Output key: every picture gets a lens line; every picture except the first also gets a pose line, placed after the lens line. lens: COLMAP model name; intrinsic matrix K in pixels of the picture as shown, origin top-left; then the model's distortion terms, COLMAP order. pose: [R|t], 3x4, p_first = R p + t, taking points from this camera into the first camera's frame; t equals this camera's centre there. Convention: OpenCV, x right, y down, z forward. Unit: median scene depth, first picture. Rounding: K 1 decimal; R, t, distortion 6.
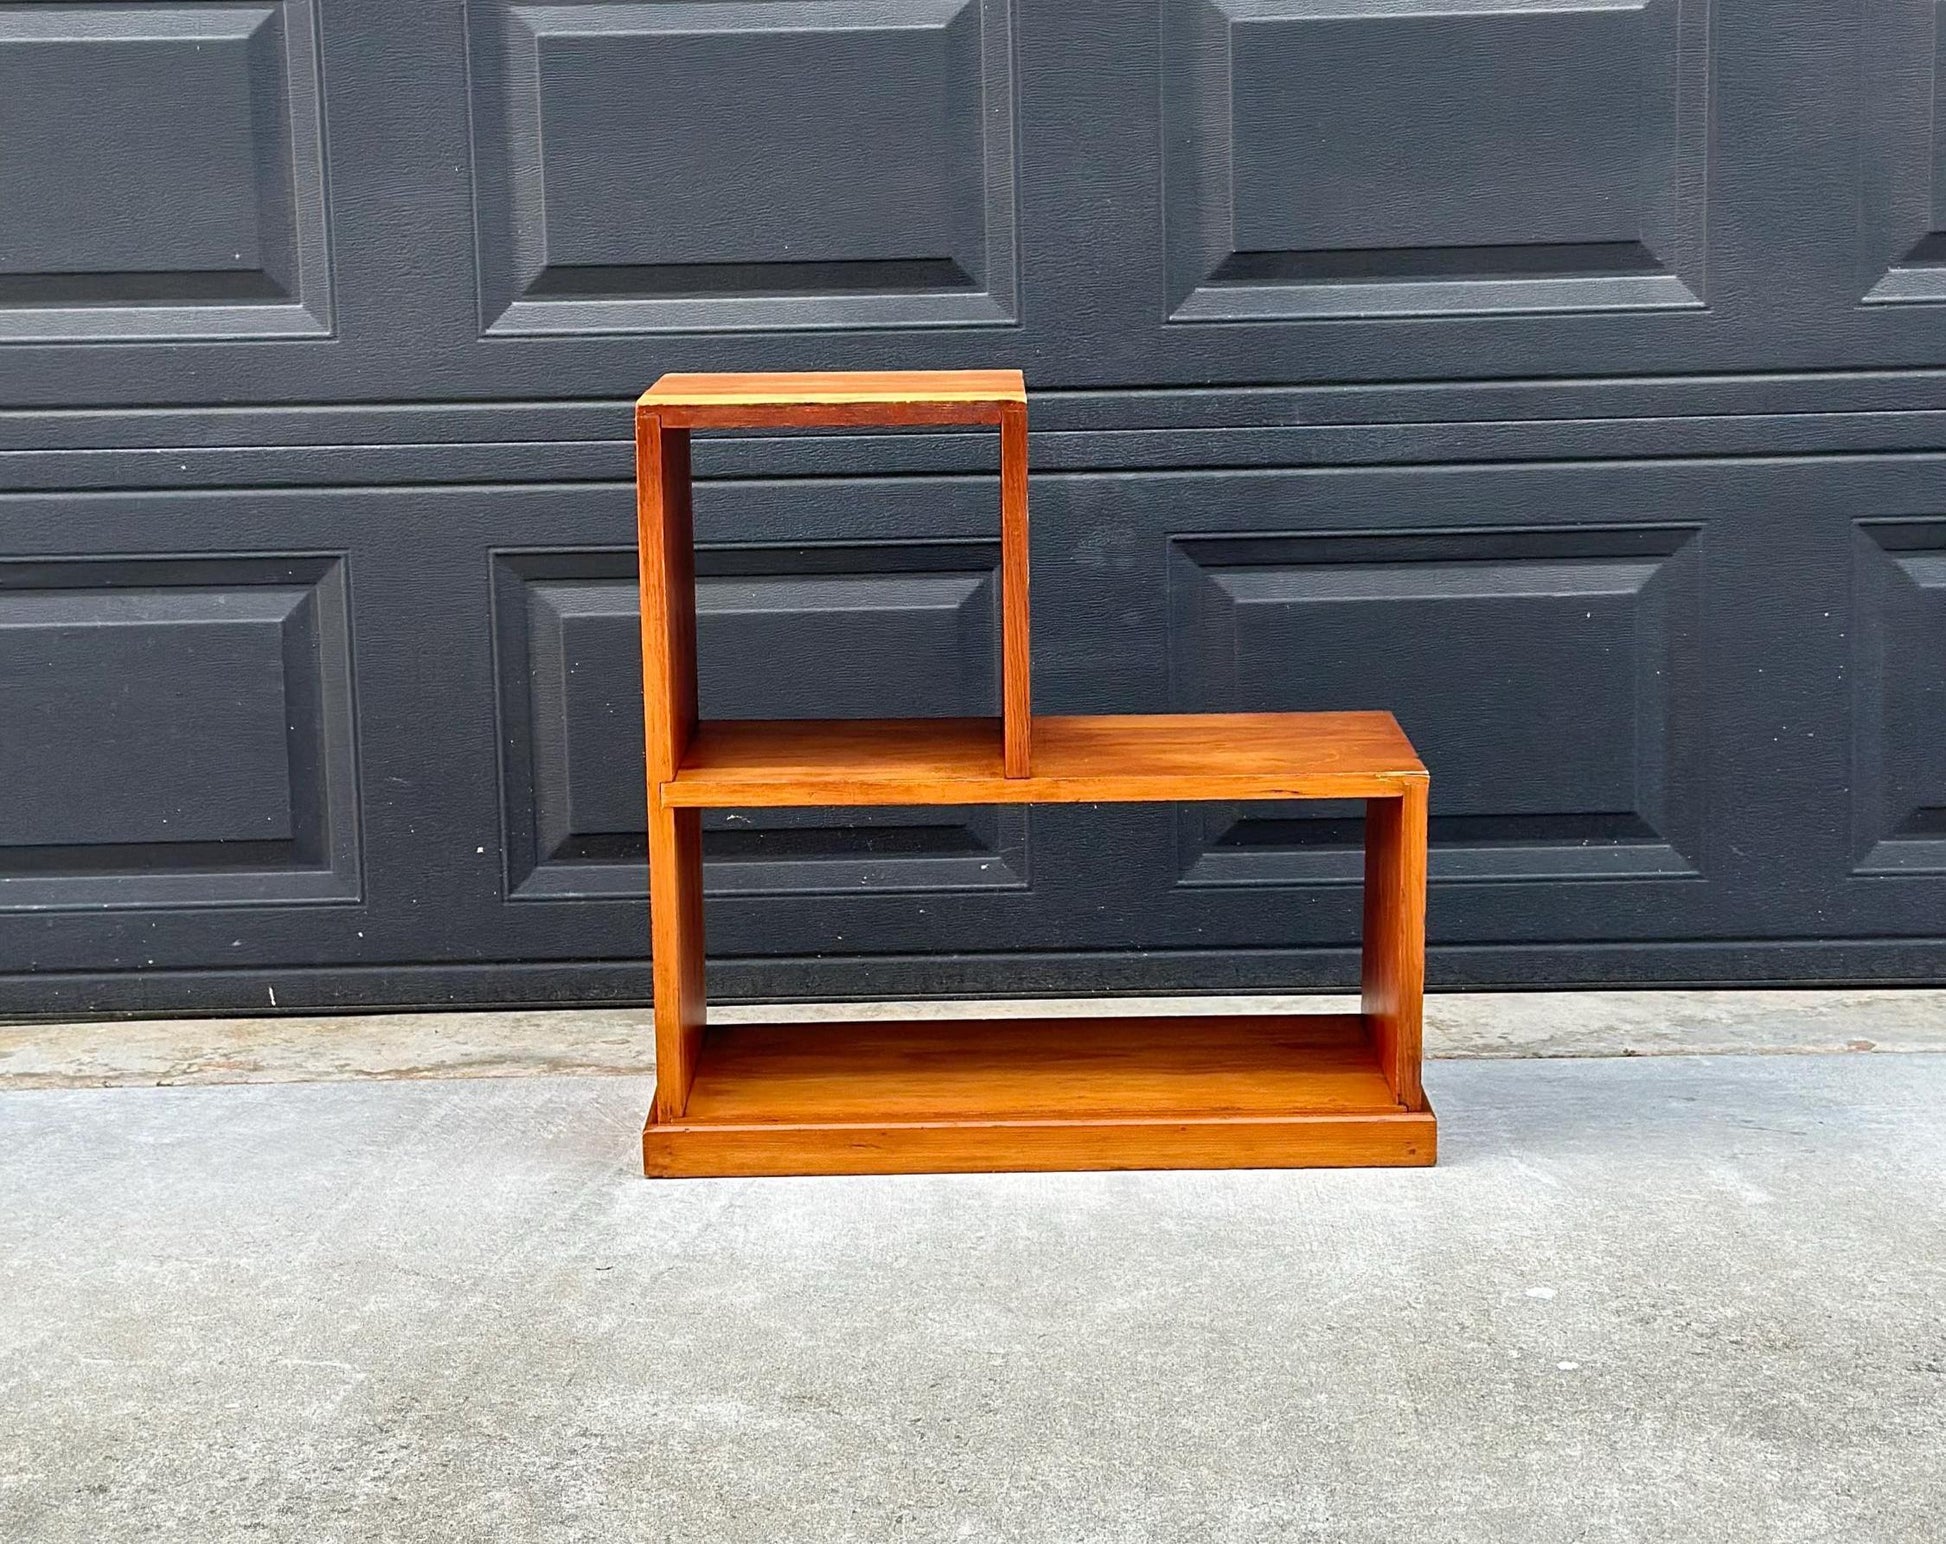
lens RADIAL K [[3568.2, 0, 970.1], [0, 3568.2, 724.2], [0, 0, 1]] dist [0.154884, -0.106784]
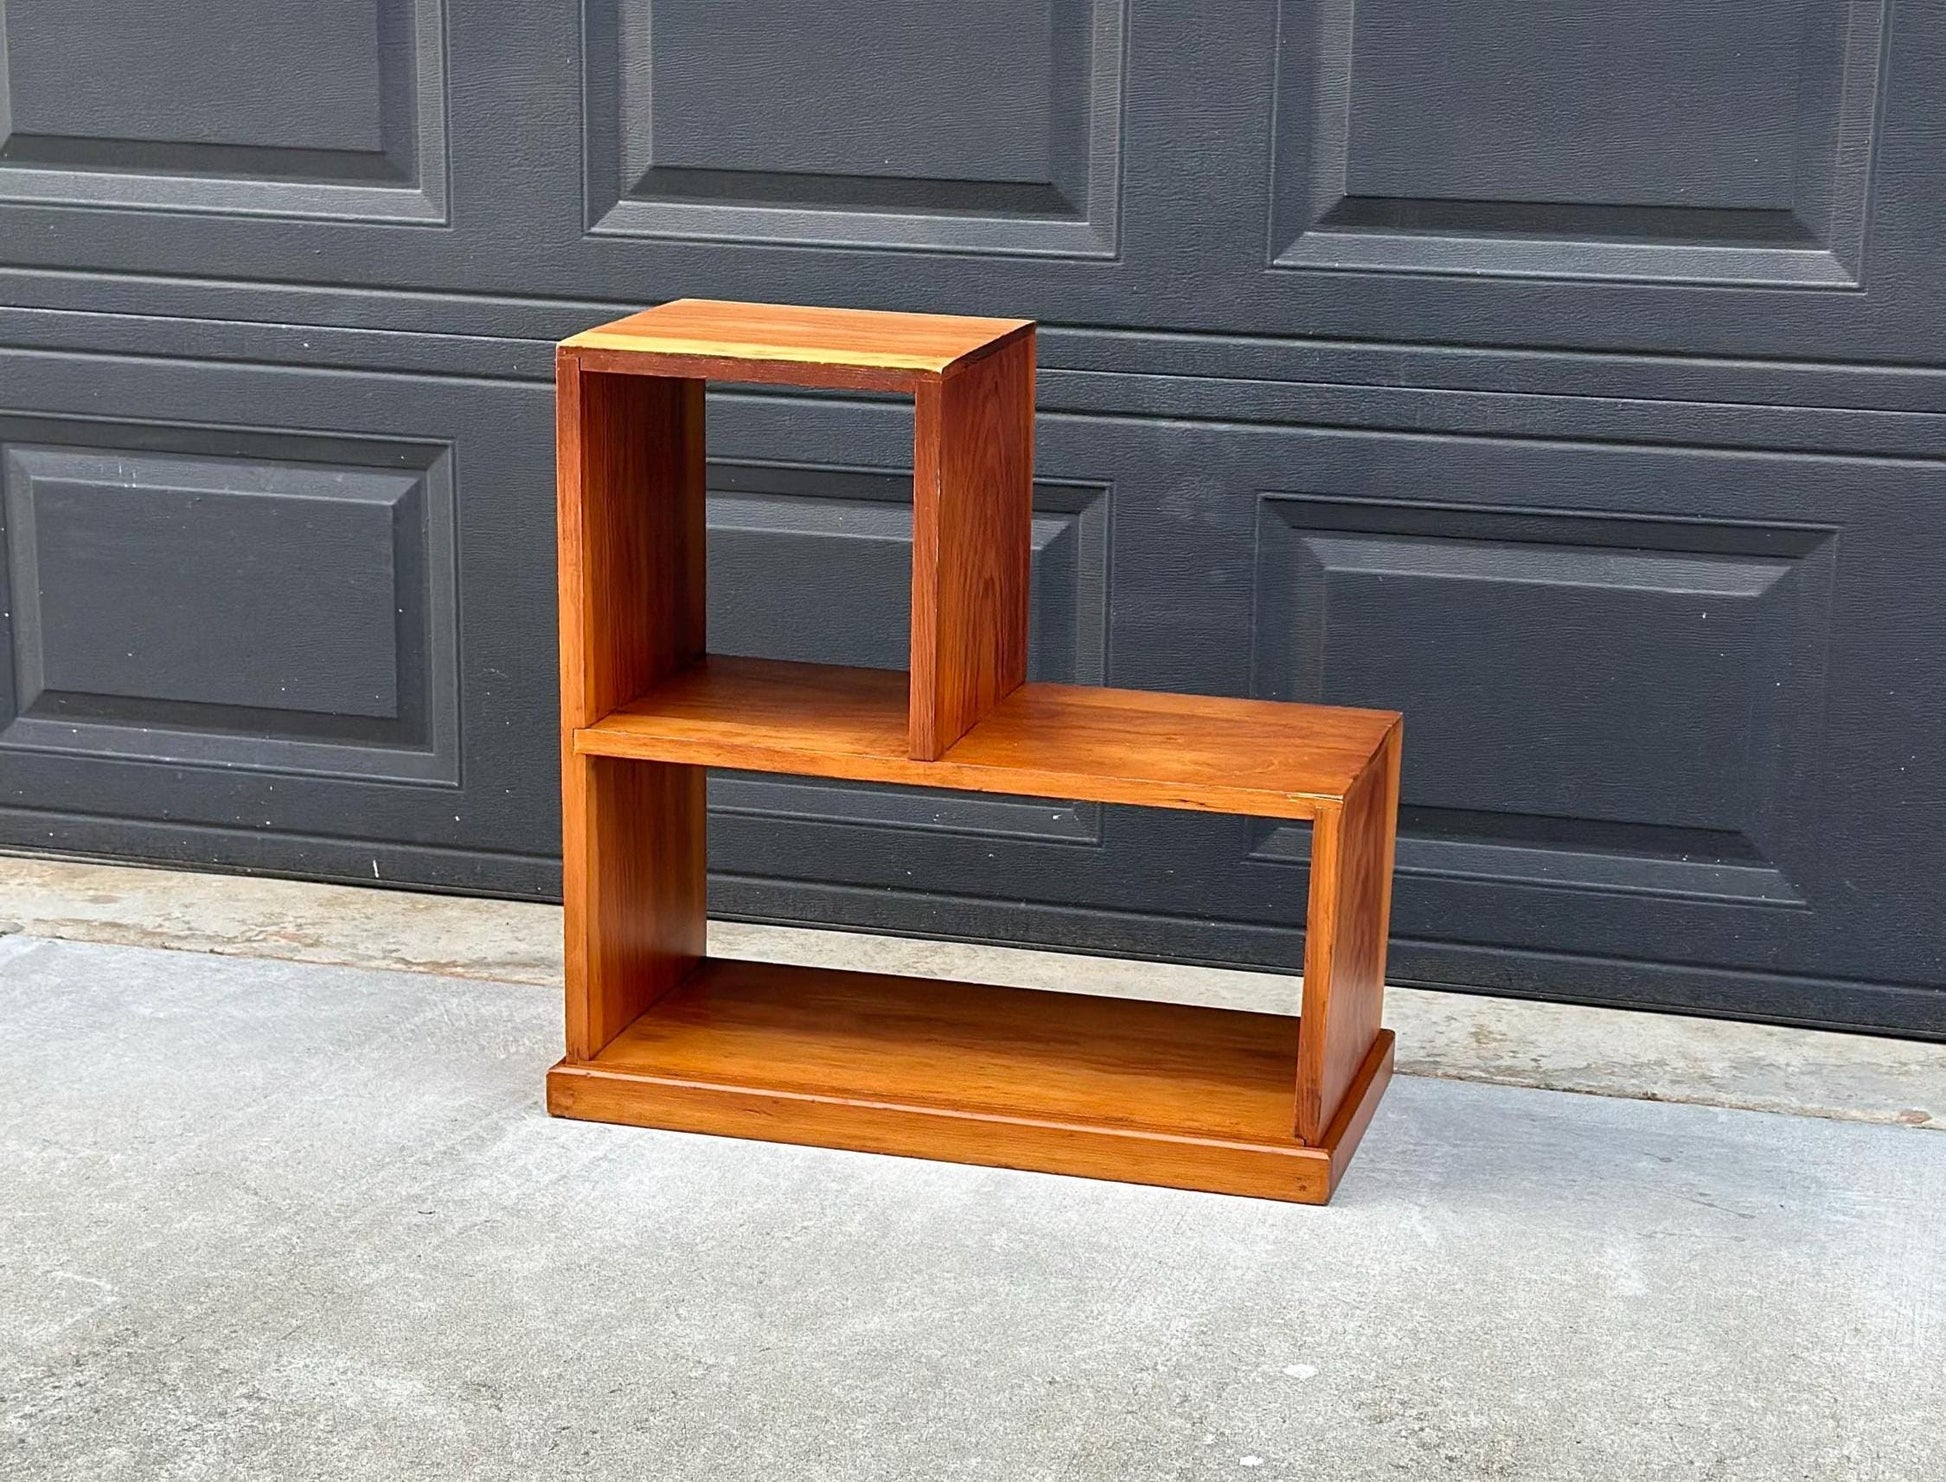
lens RADIAL K [[3564.8, 0, 997.2], [0, 3564.8, 829.8], [0, 0, 1]] dist [0.150933, -0.003180]
pose [[0.965768, 0.104679, -0.237348, 0.224697], [-0.081341, 0.991023, 0.106101, -0.059732], [0.246324, -0.083163, 0.965613, 0.061126]]
